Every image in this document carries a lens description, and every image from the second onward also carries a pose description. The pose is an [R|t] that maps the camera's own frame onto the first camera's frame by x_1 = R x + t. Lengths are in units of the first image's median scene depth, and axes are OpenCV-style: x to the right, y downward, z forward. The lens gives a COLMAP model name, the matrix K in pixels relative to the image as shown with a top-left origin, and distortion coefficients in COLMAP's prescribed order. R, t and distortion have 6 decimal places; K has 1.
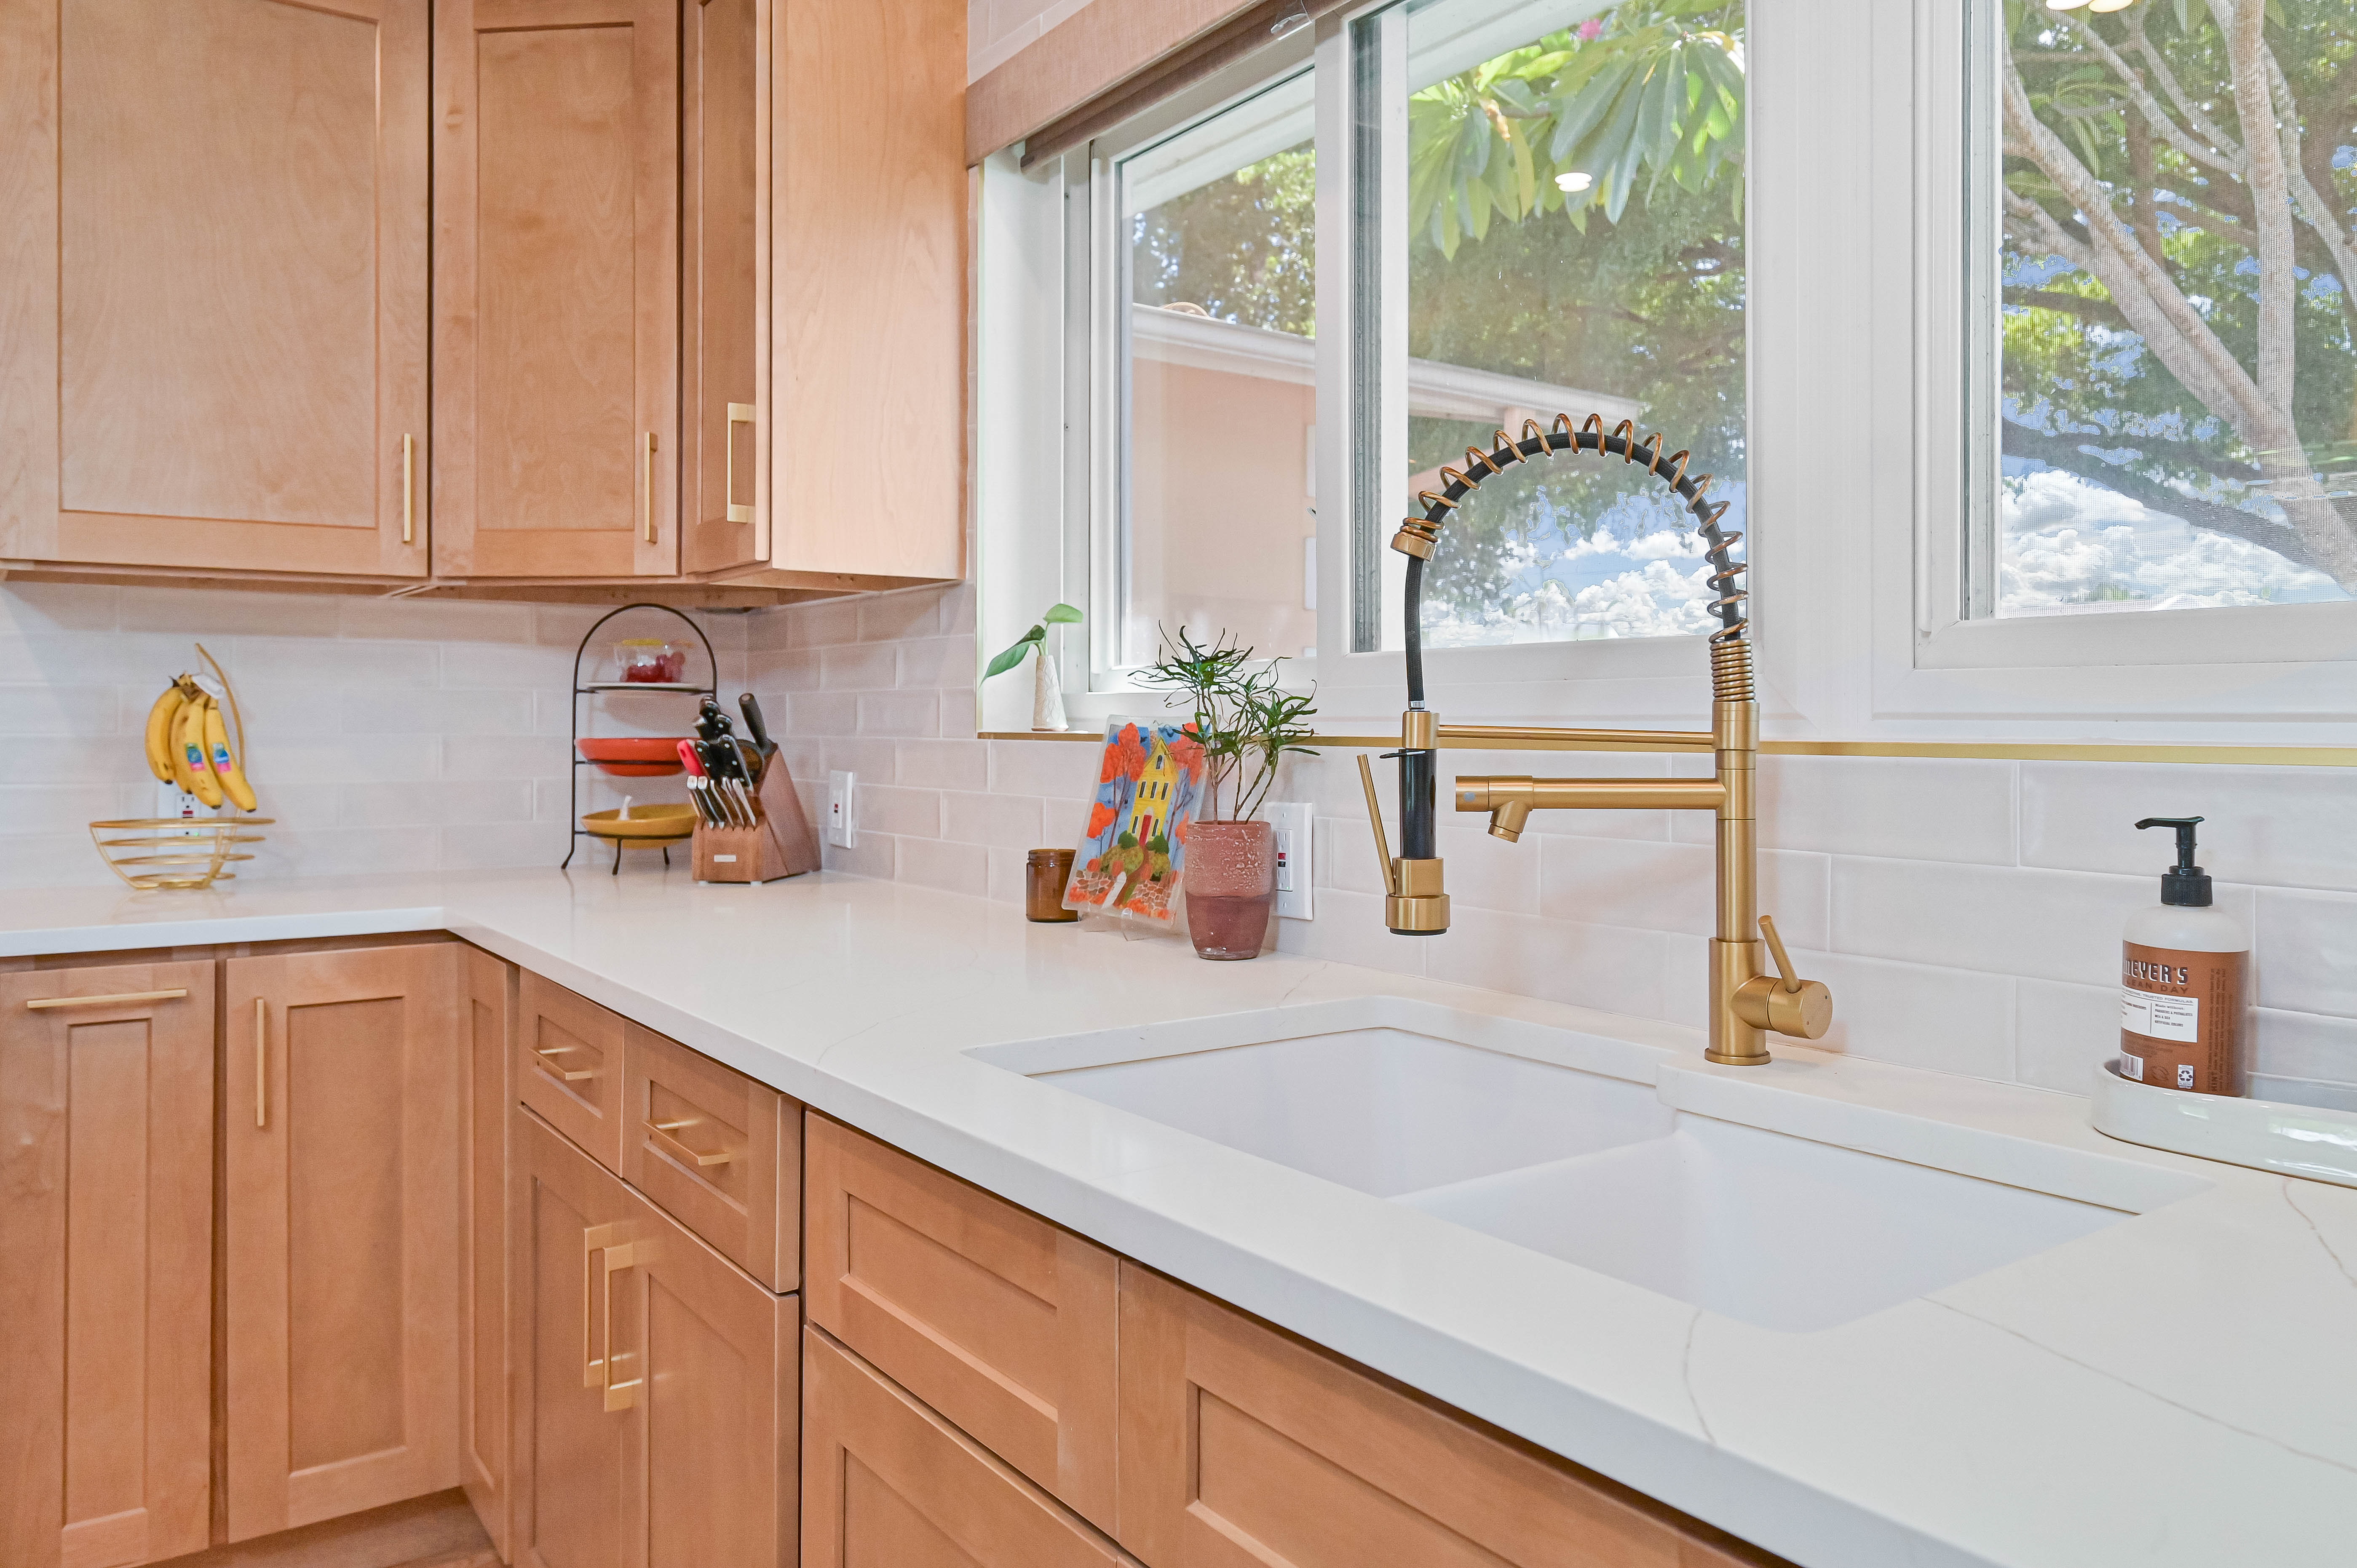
lens RADIAL K [[1654.7, 0, 1240.4], [0, 1654.7, 715.3], [0, 0, 1]] dist [0.000272, -0.006380]
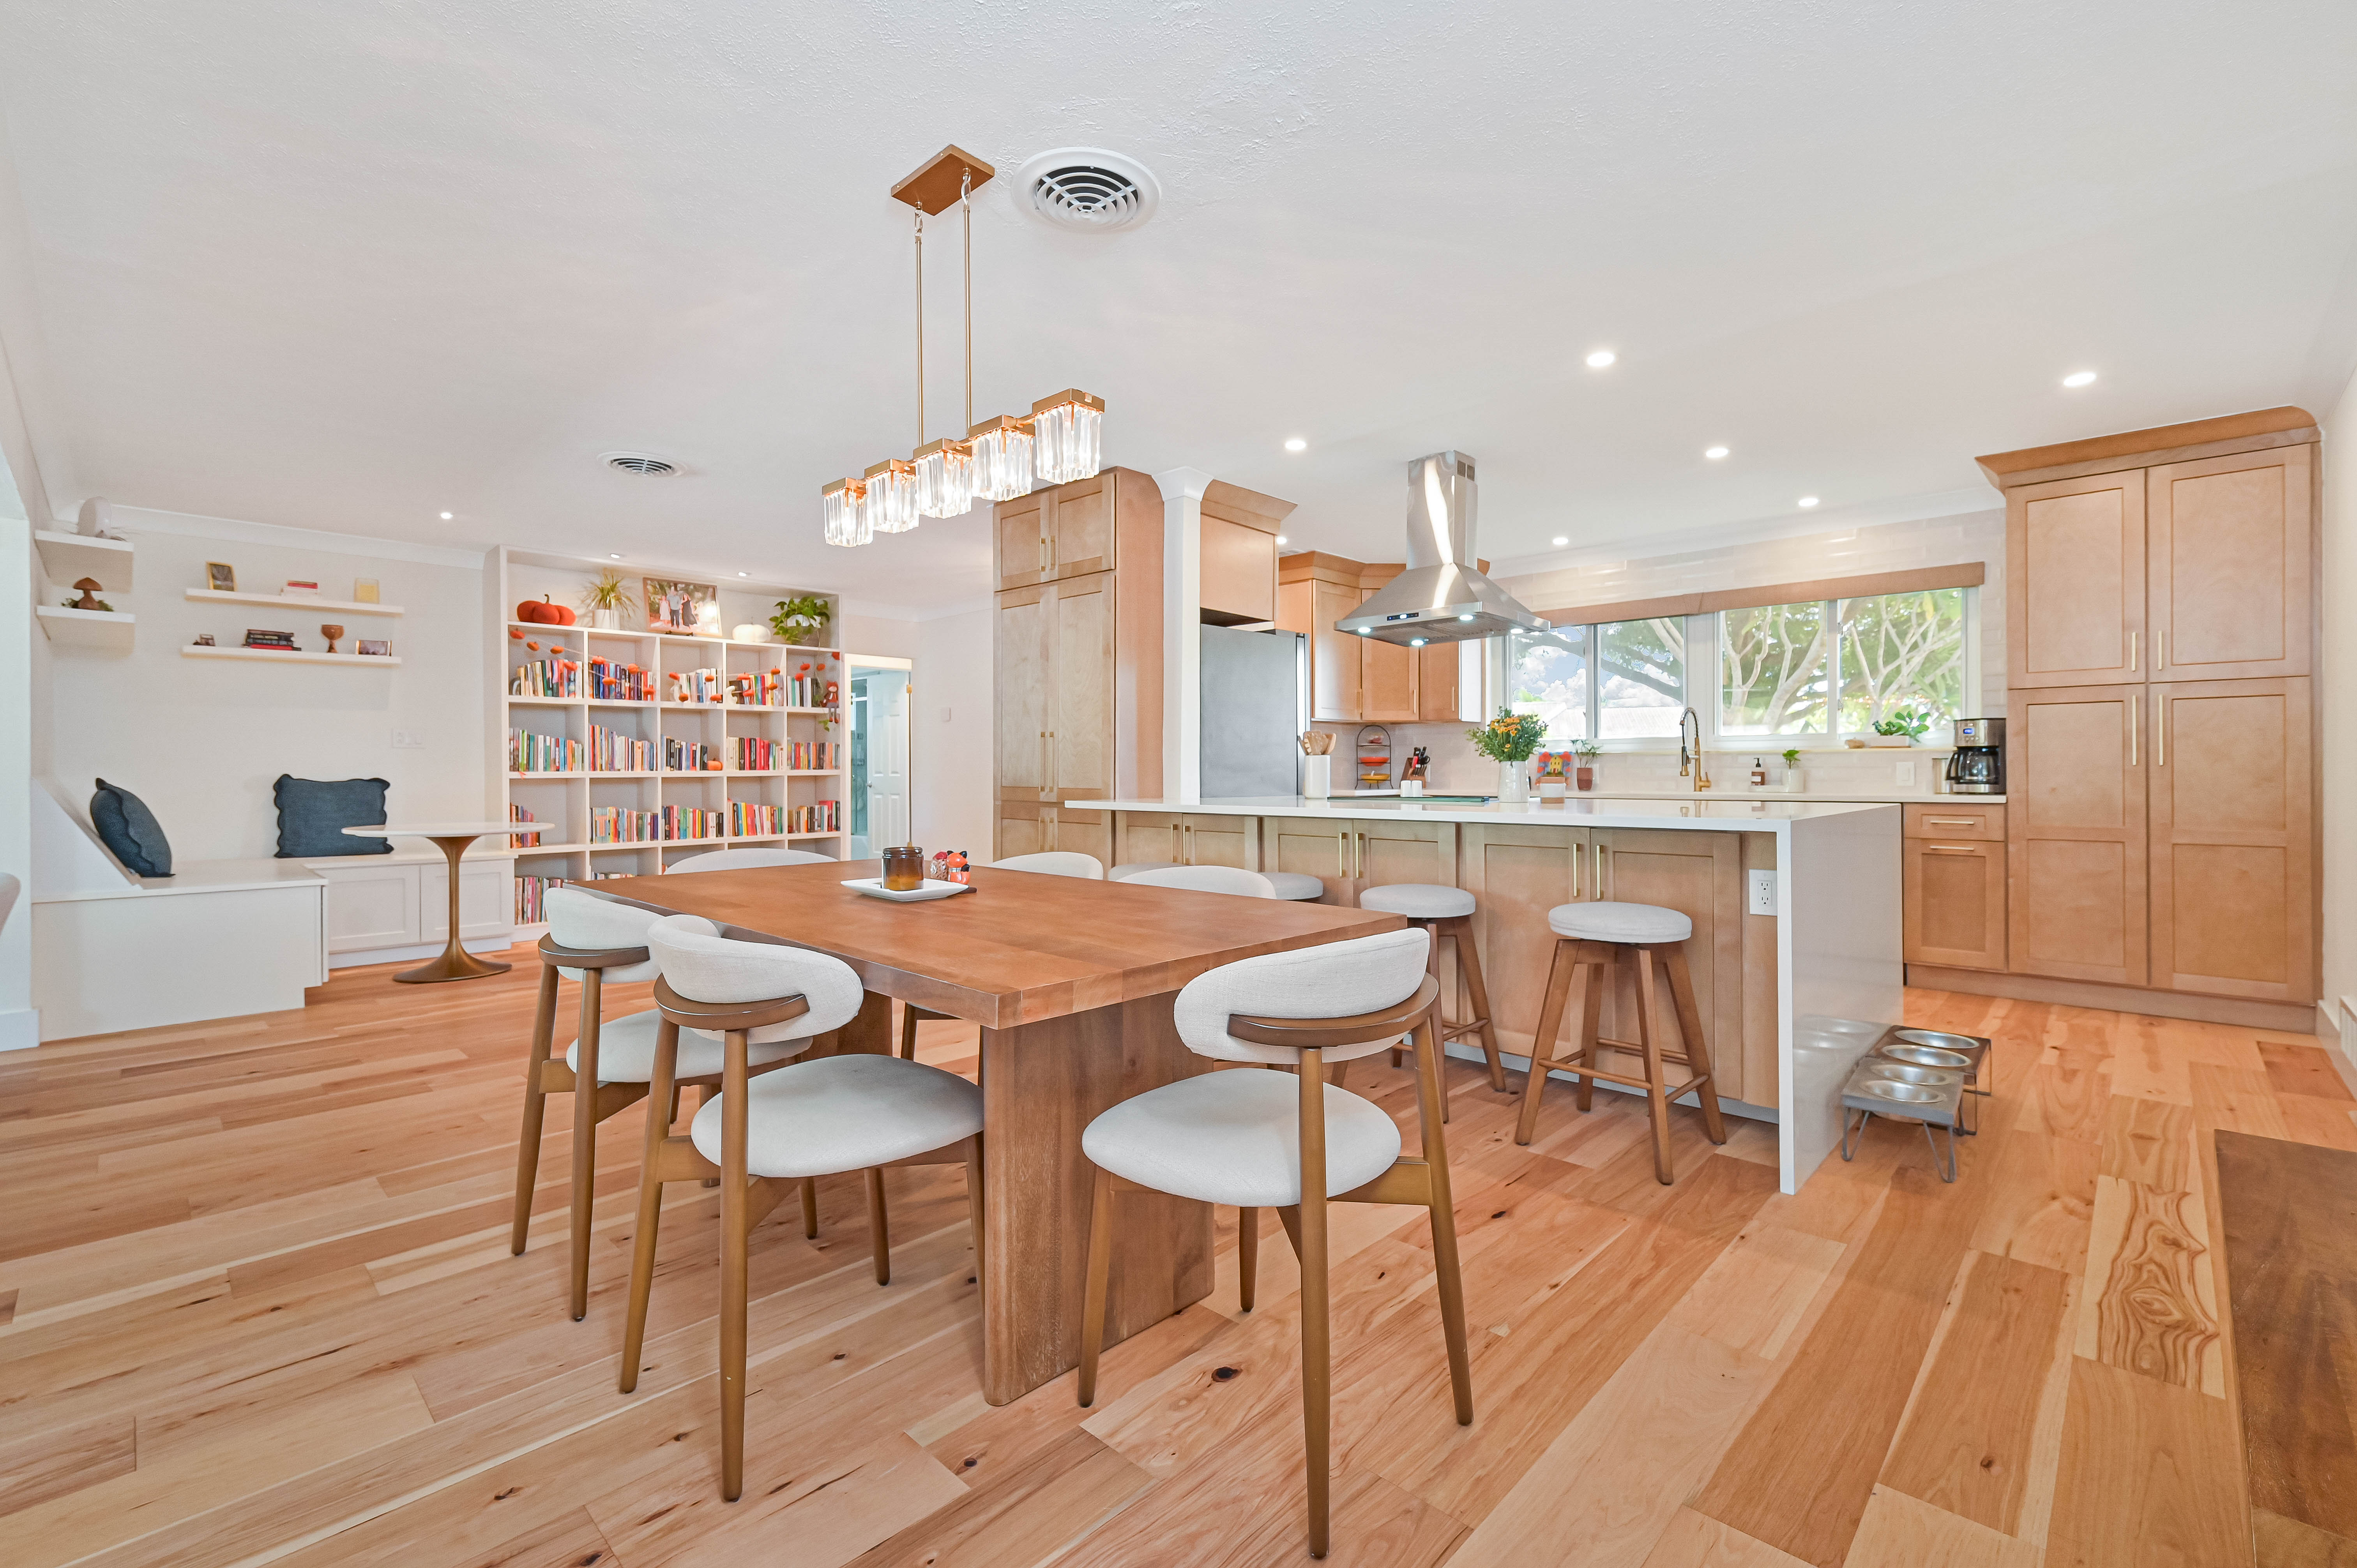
lens RADIAL K [[1014.1, 0, 1177.1], [0, 1014.1, 771.4], [0, 0, 1]] dist [0.000610, -0.000023]
pose [[0.987041, -0.006152, 0.160351, -1.604548], [0.005070, 0.999962, 0.007154, 0.037629], [-0.160389, -0.006249, 0.987034, -1.845460]]
